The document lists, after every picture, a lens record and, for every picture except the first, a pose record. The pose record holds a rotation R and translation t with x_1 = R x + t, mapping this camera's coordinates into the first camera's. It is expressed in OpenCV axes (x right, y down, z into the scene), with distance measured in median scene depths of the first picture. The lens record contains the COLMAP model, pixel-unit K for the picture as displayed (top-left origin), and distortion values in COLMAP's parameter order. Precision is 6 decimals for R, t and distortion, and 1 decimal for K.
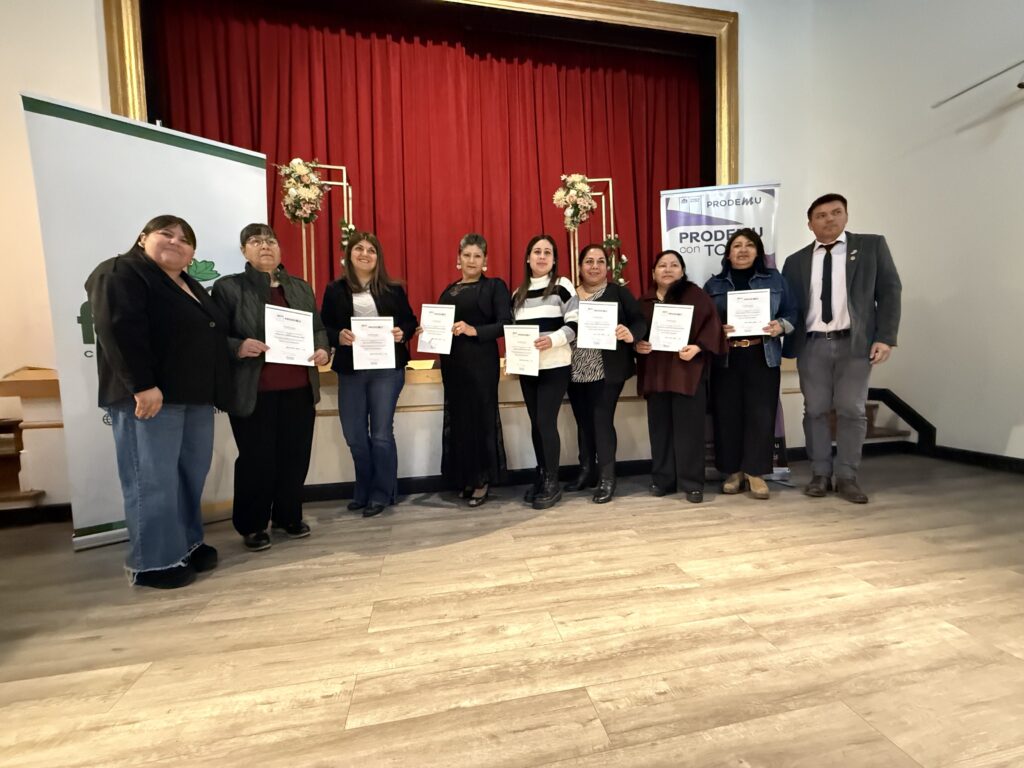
lens RADIAL K [[409.0, 0, 507.8], [0, 409.0, 383.1], [0, 0, 1]] dist [-0.000352, 0.000028]
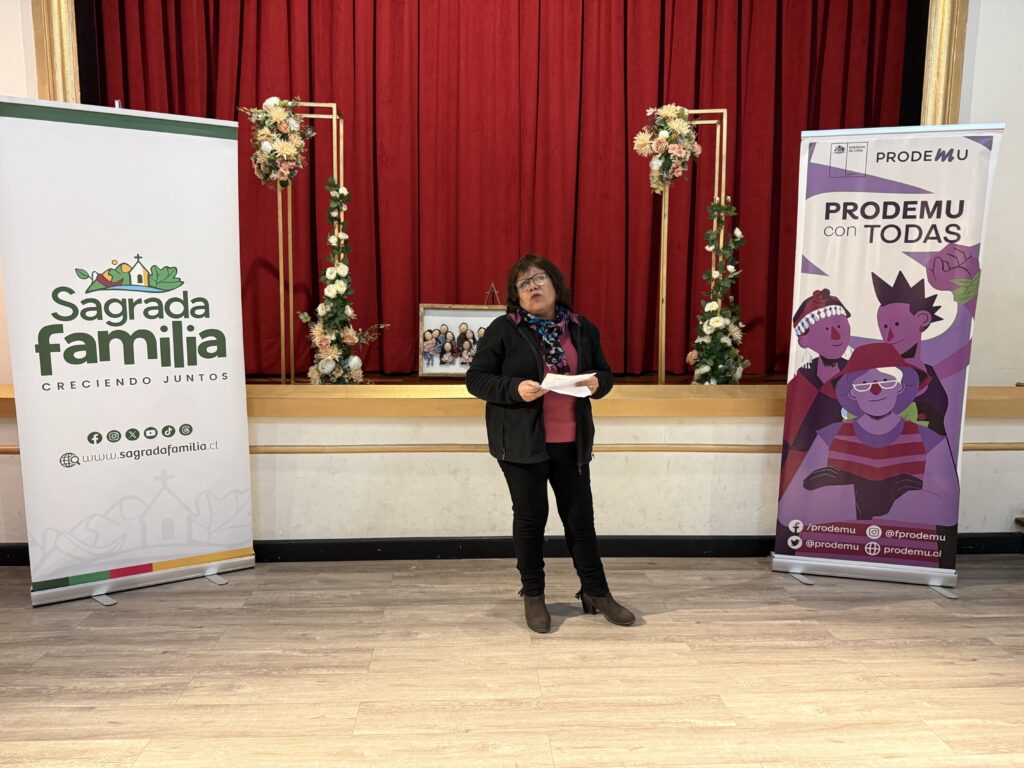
lens RADIAL K [[727.8, 0, 506.7], [0, 727.8, 386.1], [0, 0, 1]] dist [0.022130, -0.027874]
pose [[0.990671, 0.053967, -0.125135, 0.142009], [-0.042780, 0.994984, 0.090425, -0.287522], [0.129387, -0.084228, 0.988010, -0.444462]]
